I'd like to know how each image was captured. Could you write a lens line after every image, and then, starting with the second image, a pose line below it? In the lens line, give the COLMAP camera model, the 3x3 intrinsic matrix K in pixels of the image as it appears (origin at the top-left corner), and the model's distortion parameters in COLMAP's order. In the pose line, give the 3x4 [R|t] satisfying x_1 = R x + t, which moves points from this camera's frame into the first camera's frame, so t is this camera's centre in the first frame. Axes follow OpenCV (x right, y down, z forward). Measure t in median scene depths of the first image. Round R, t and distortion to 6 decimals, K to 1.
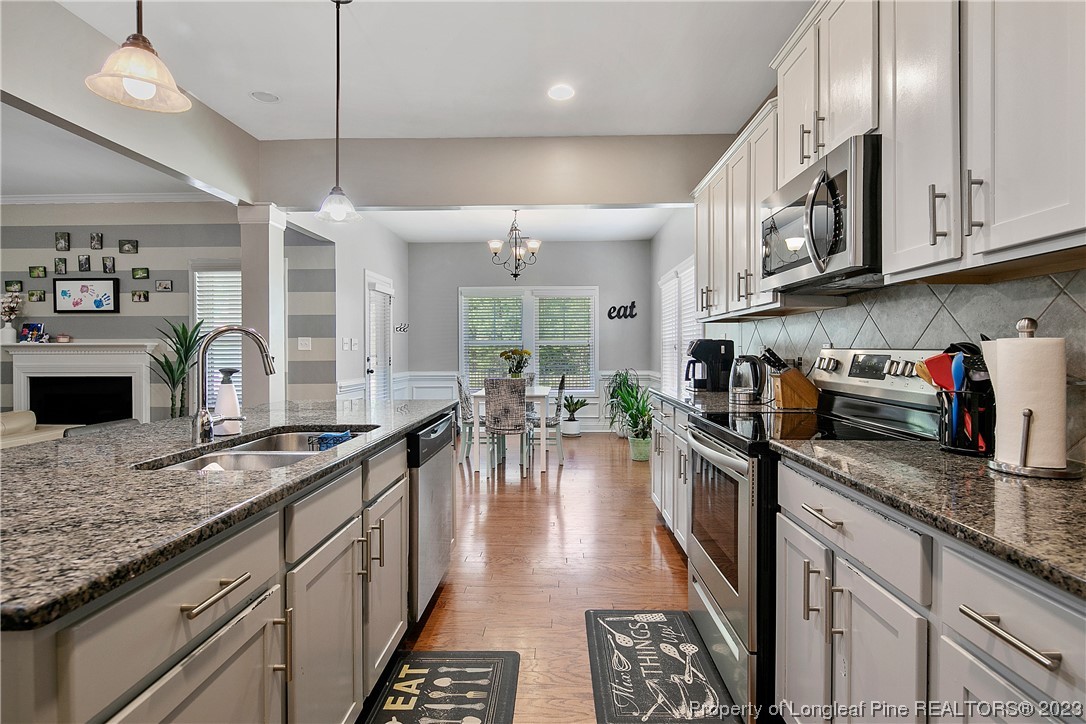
lens RADIAL K [[528.6, 0, 546.1], [0, 528.6, 352.5], [0, 0, 1]] dist [-0.000132, -0.000912]
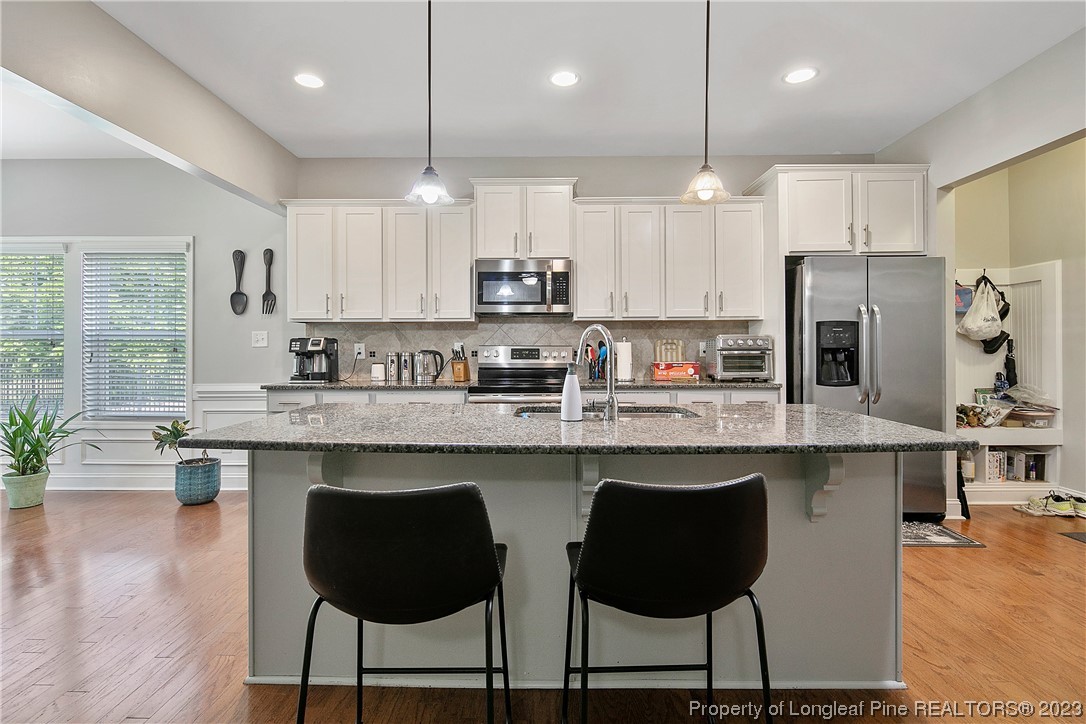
lens RADIAL K [[525.3, 0, 545.1], [0, 525.3, 345.6], [0, 0, 1]] dist [-0.001625, -0.000880]
pose [[-0.026072, 0.003553, 0.999654, -0.749867], [0.007734, 0.999964, -0.003353, 0.000228], [-0.999630, 0.007644, -0.026099, 0.477860]]
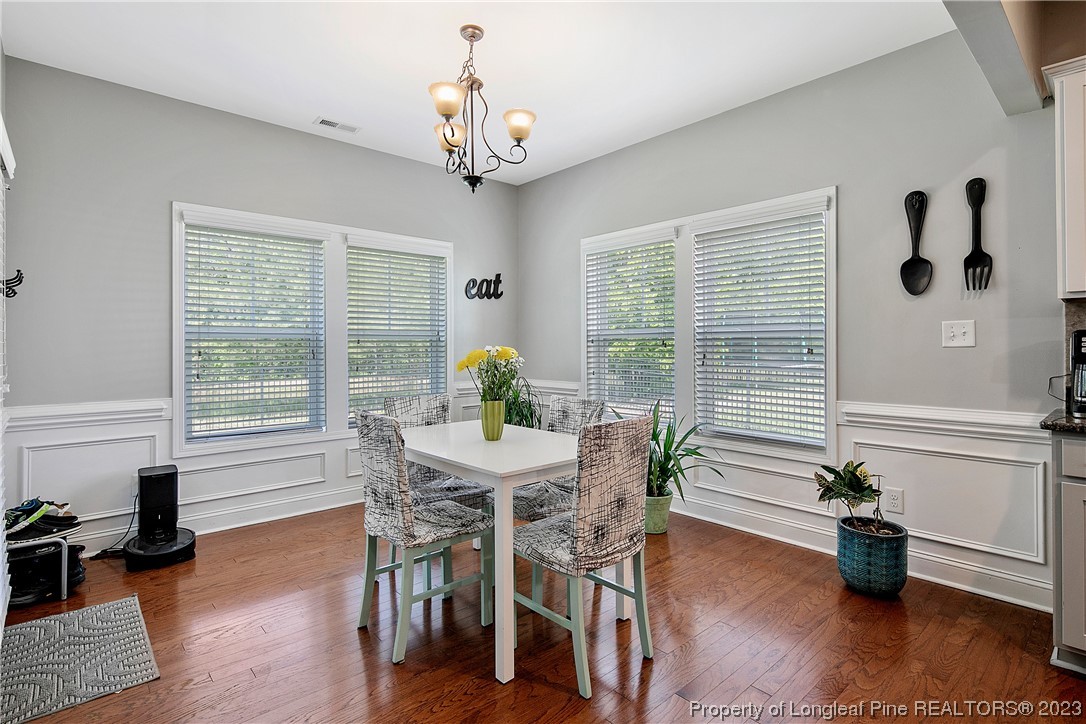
lens RADIAL K [[534.7, 0, 542.9], [0, 534.7, 344.0], [0, 0, 1]] dist [-0.000016, -0.002098]
pose [[0.722562, 0.004946, 0.691288, -0.473444], [0.004475, 0.999920, -0.011832, -0.003232], [-0.691291, 0.011643, 0.722482, 0.915688]]
